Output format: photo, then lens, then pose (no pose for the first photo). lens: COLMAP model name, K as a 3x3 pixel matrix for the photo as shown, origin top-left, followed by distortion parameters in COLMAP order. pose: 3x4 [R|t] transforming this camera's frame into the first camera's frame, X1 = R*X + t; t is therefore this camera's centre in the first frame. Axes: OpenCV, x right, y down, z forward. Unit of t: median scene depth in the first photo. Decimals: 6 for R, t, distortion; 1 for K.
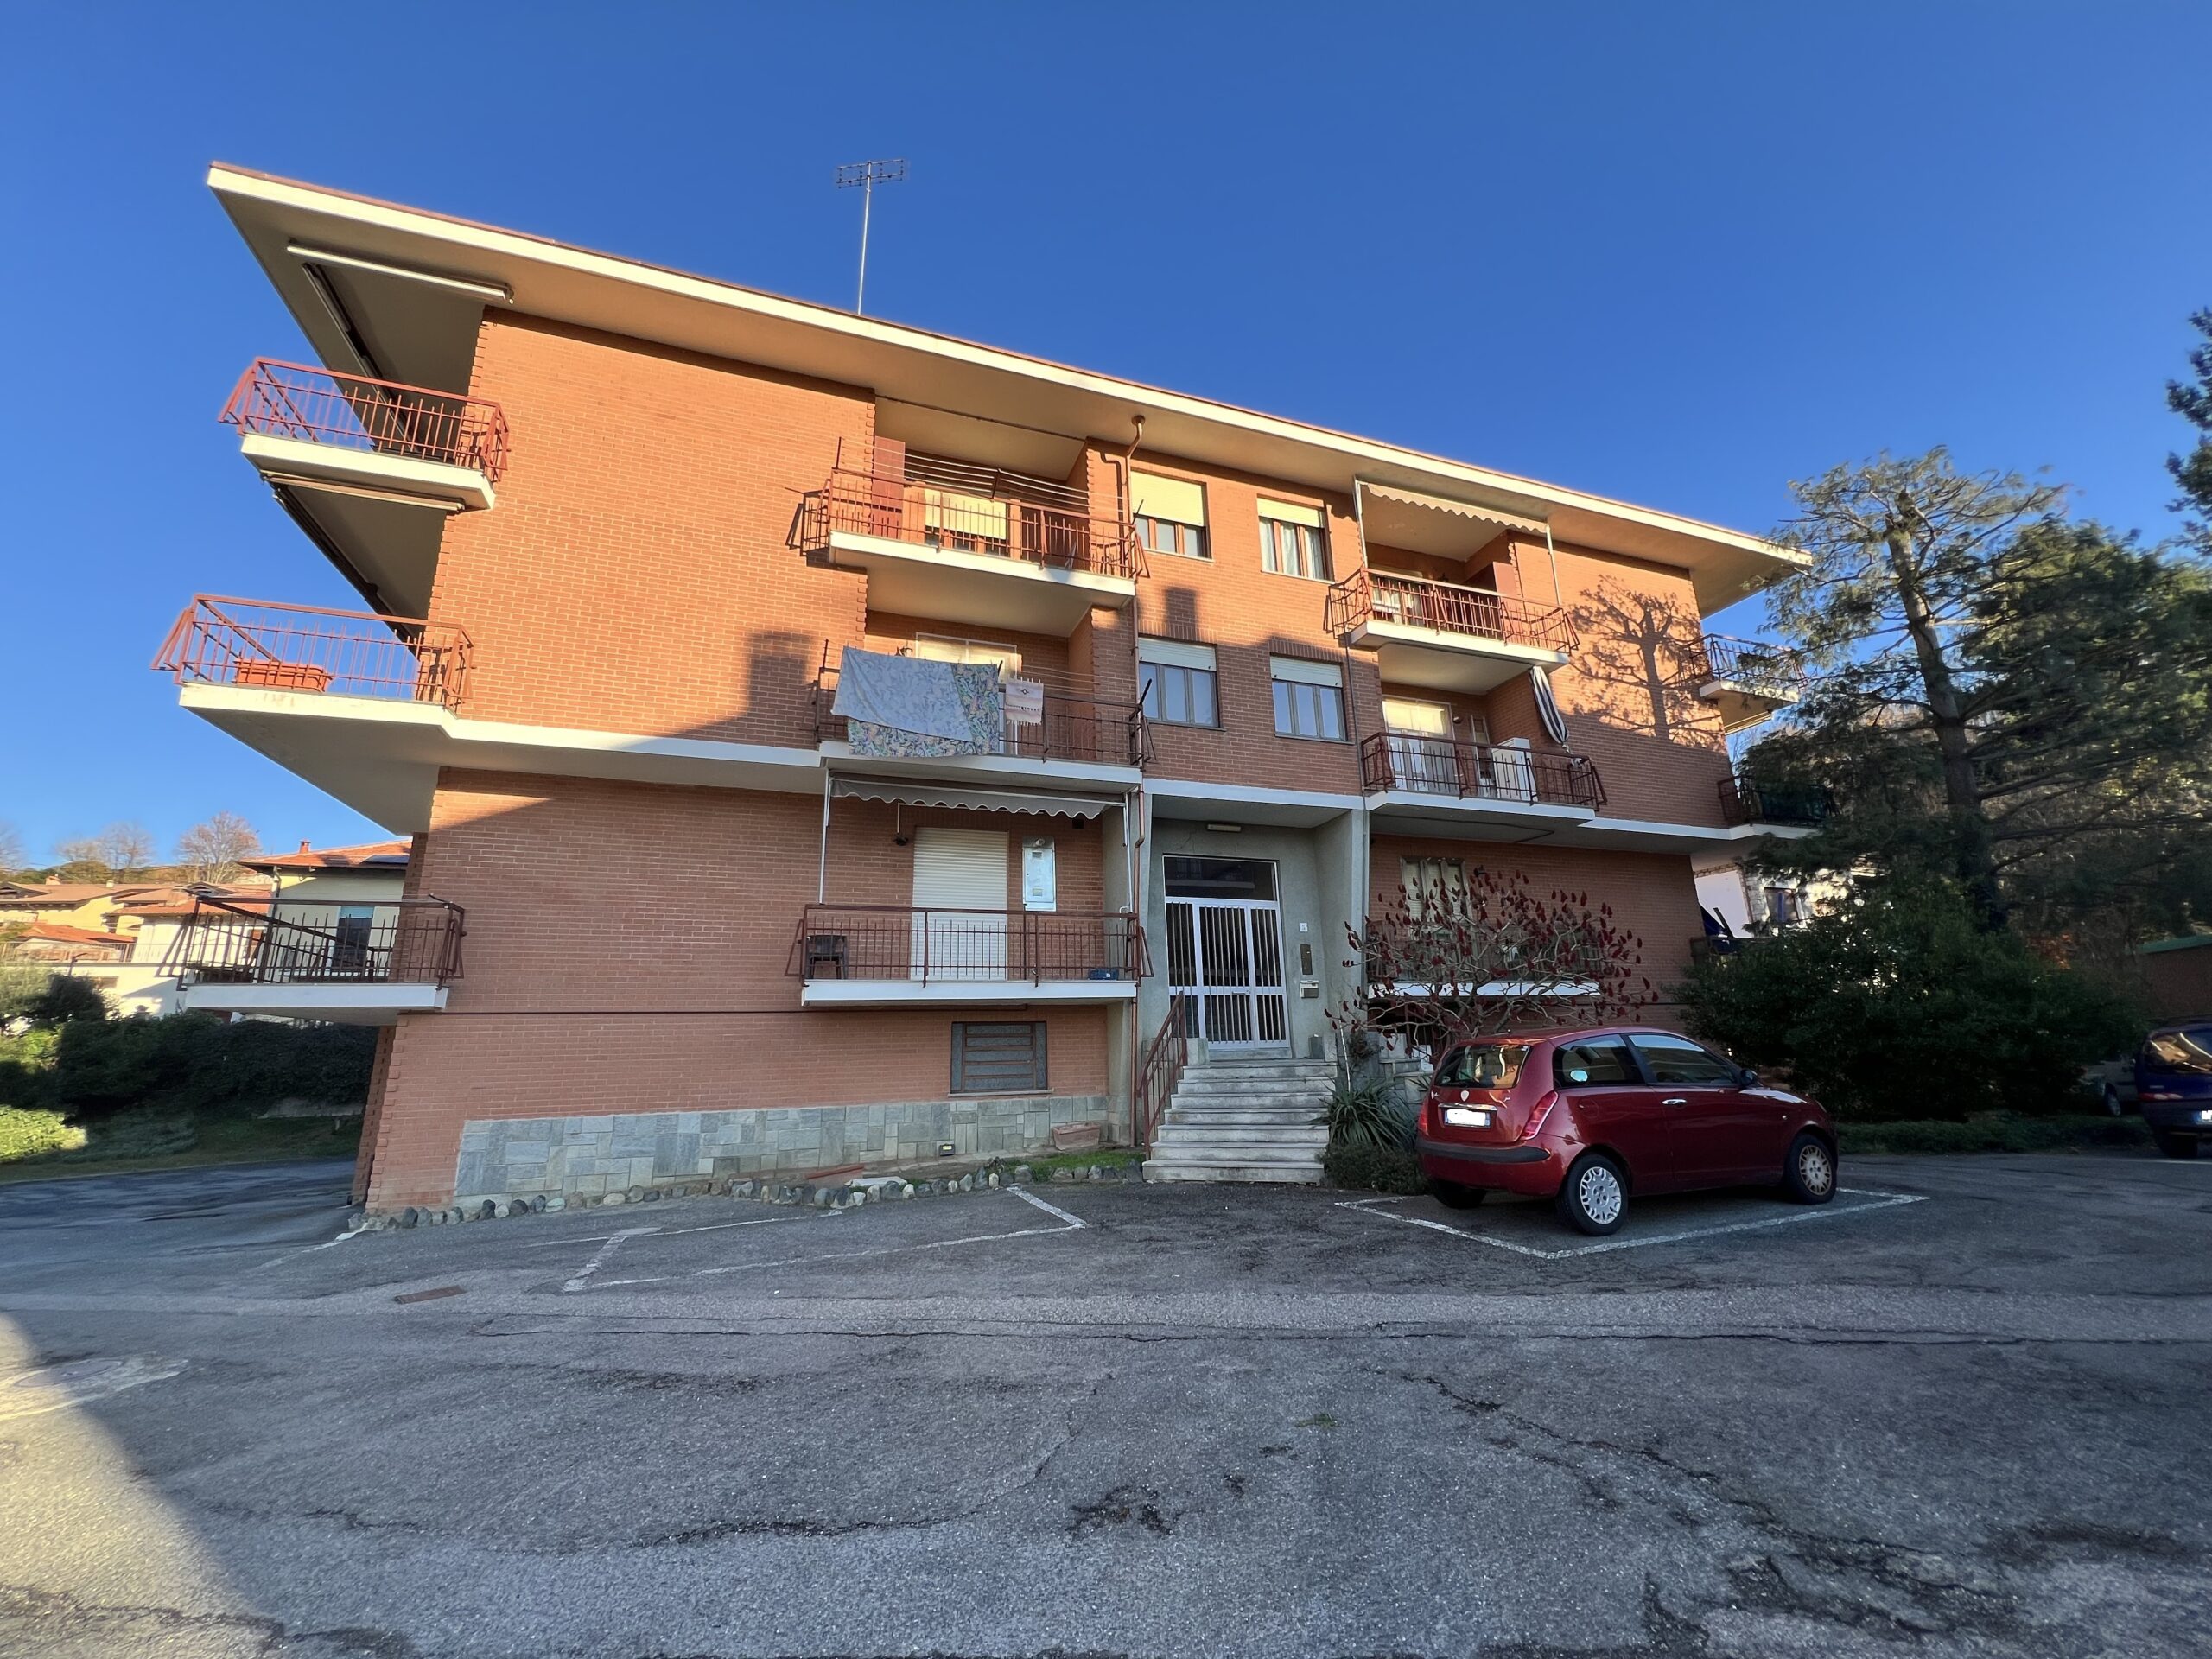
lens RADIAL K [[882.9, 0, 1098.5], [0, 882.9, 832.9], [0, 0, 1]] dist [-0.003495, 0.000004]
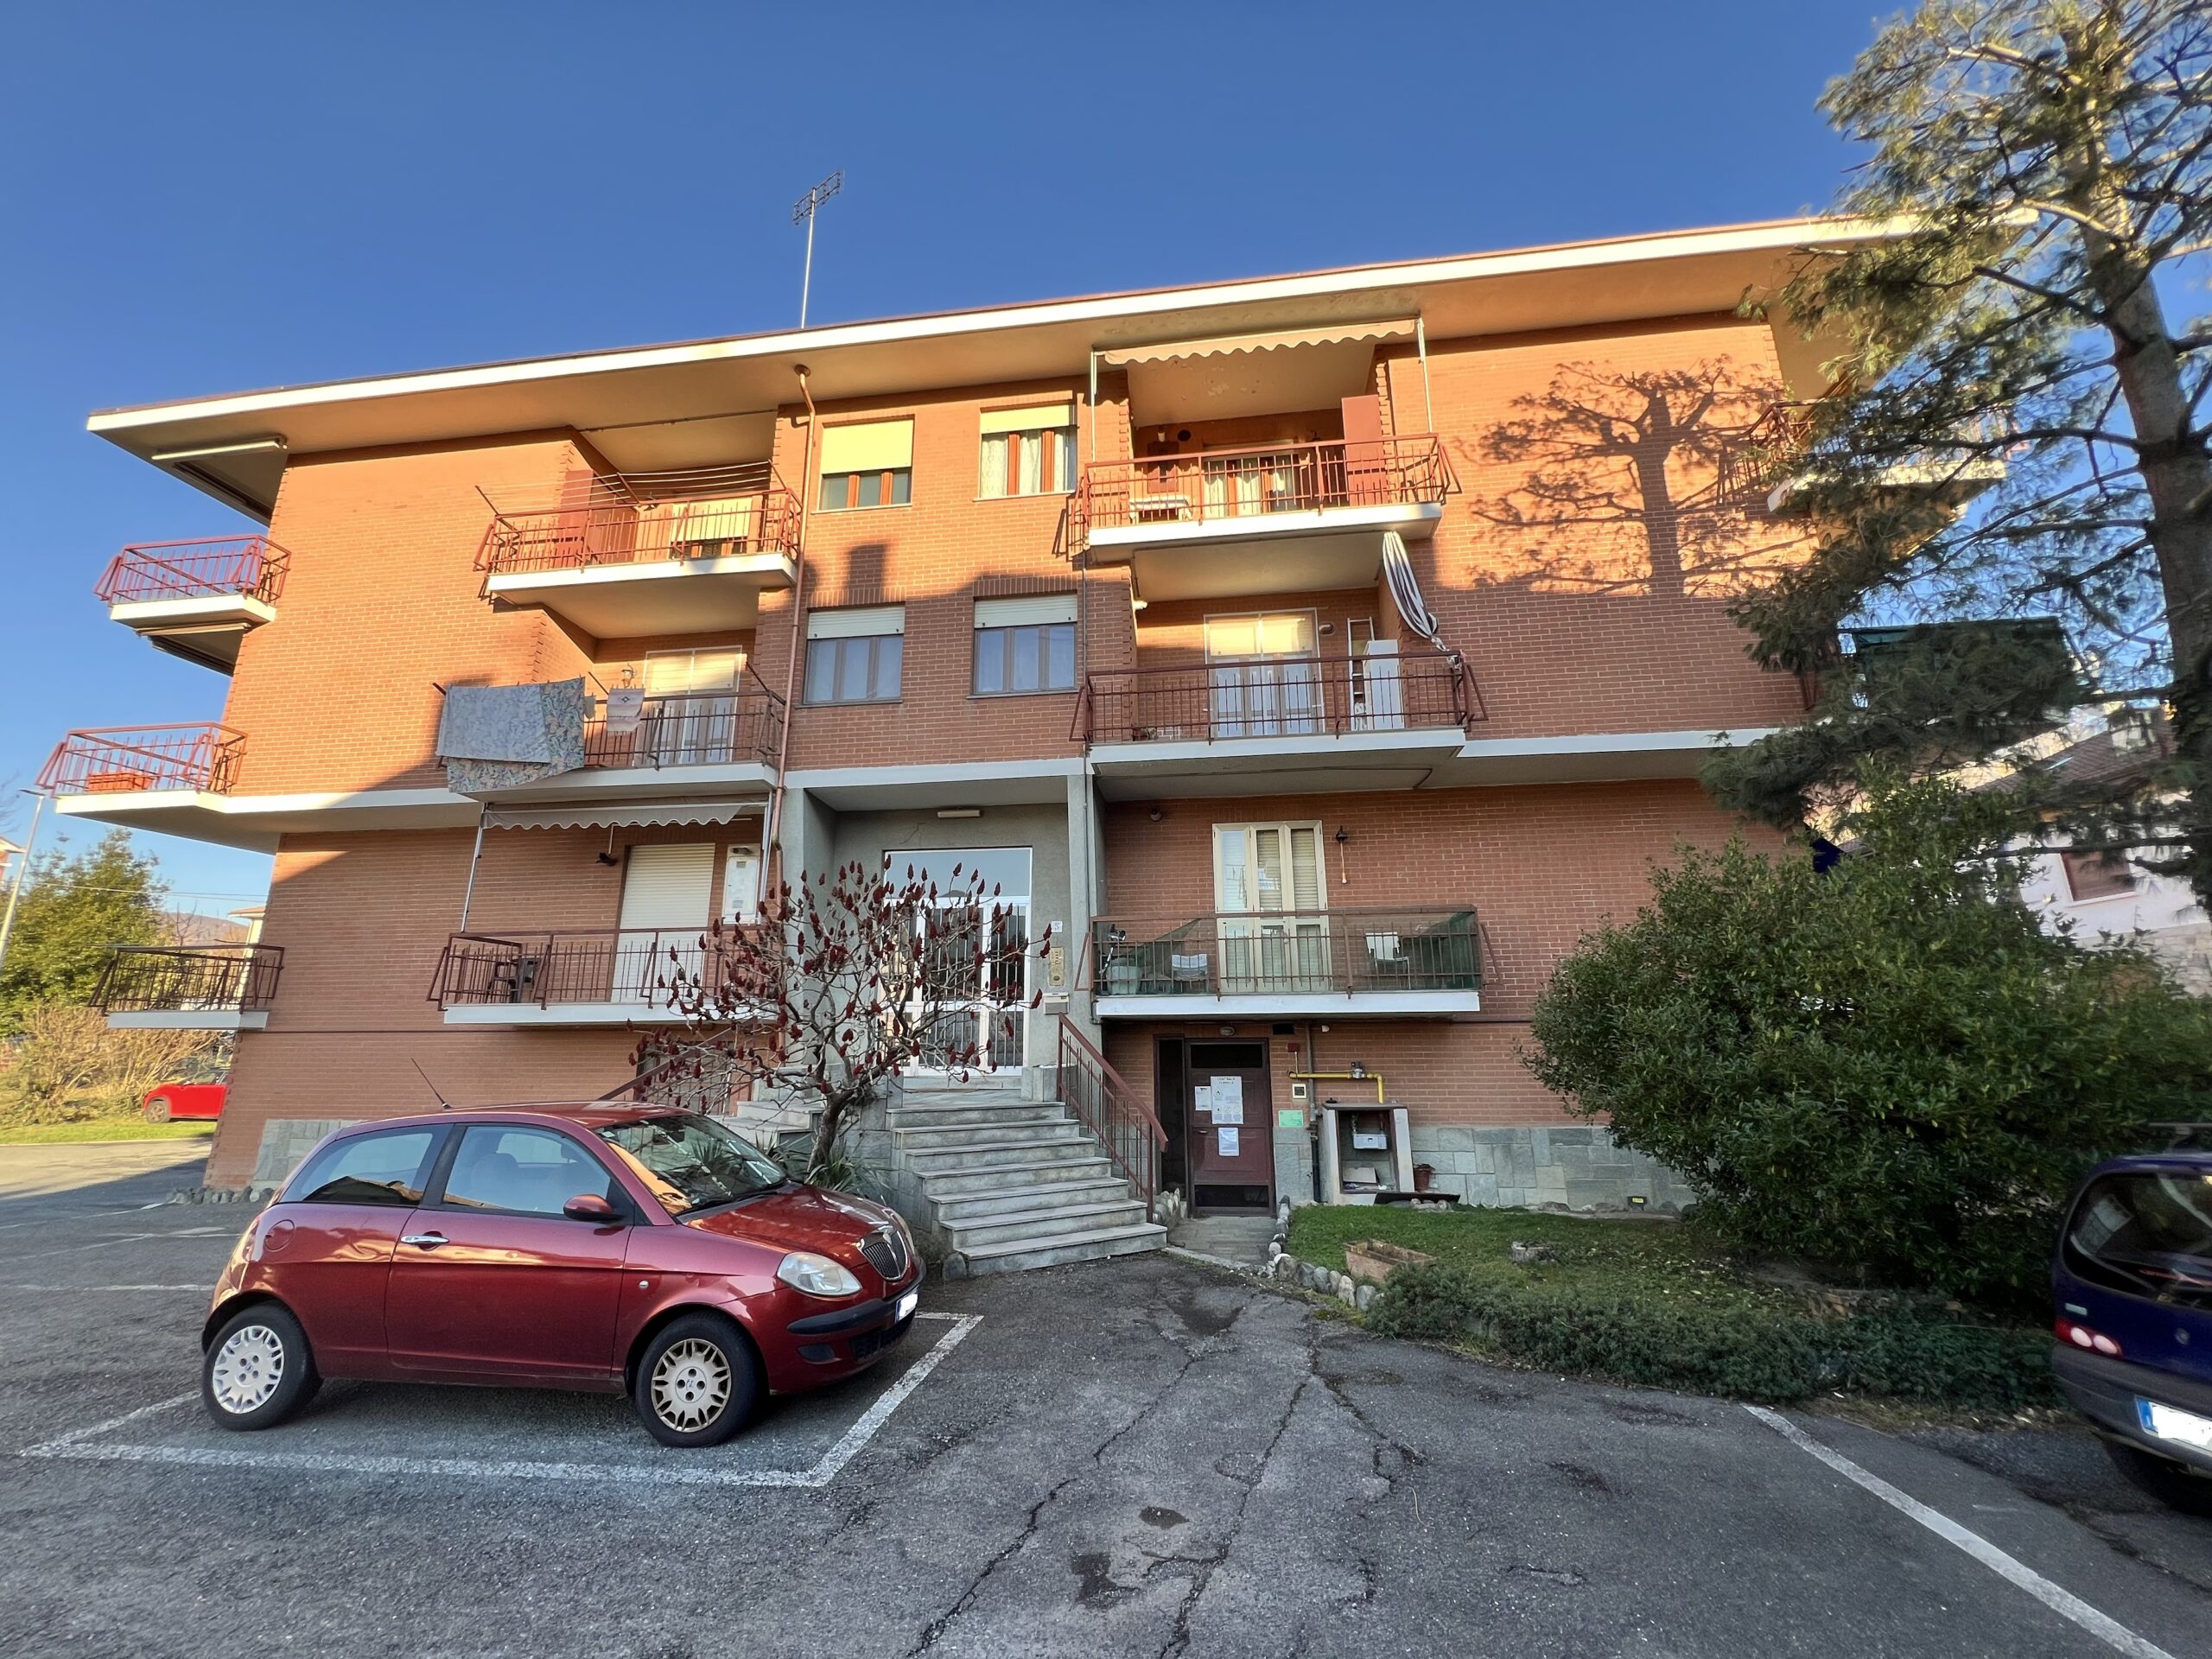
lens RADIAL K [[882.9, 0, 1103.6], [0, 882.9, 831.2], [0, 0, 1]] dist [-0.003495, 0.000004]
pose [[0.890686, -0.085775, -0.446454, 0.664272], [0.094472, 0.995524, -0.002791, 0.028003], [0.444695, -0.039691, 0.894802, 0.312185]]
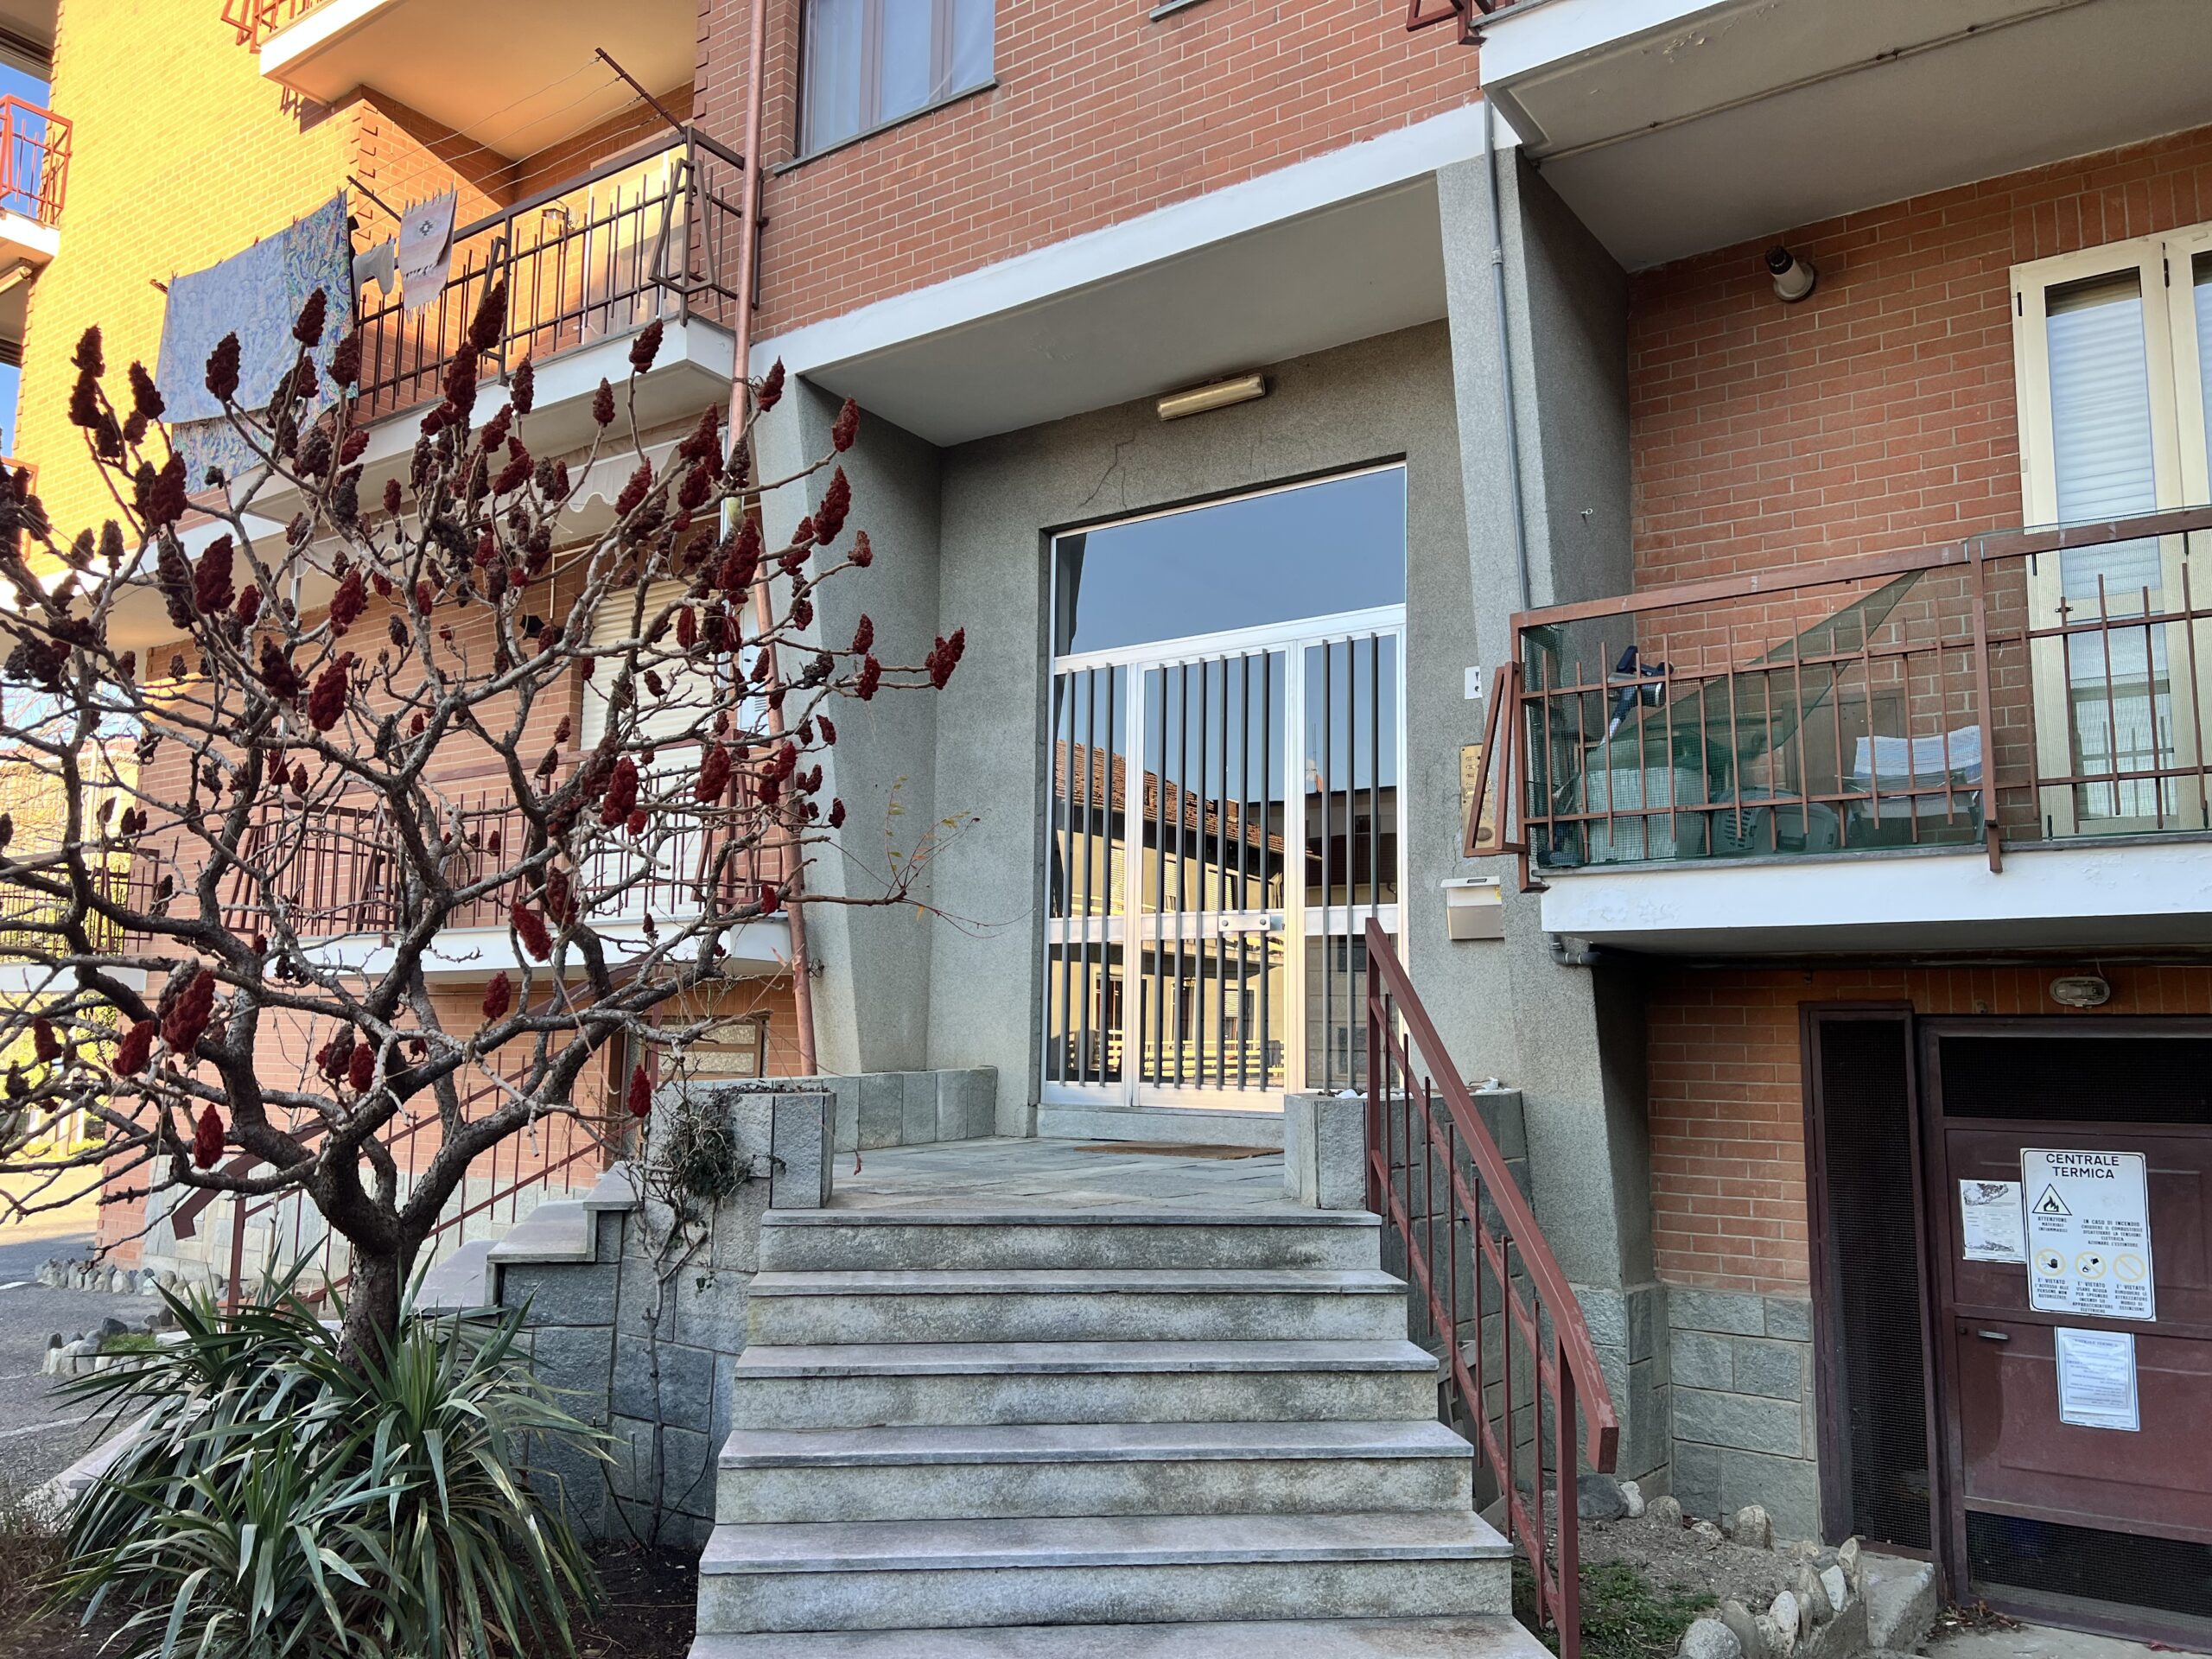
lens RADIAL K [[1661.2, 0, 1112.1], [0, 1661.2, 824.4], [0, 0, 1]] dist [0.010707, -0.005887]
pose [[0.581730, -0.074104, -0.809999, 0.594150], [0.173236, 0.984281, 0.034367, 0.117525], [0.794720, -0.160314, 0.585423, 0.633869]]
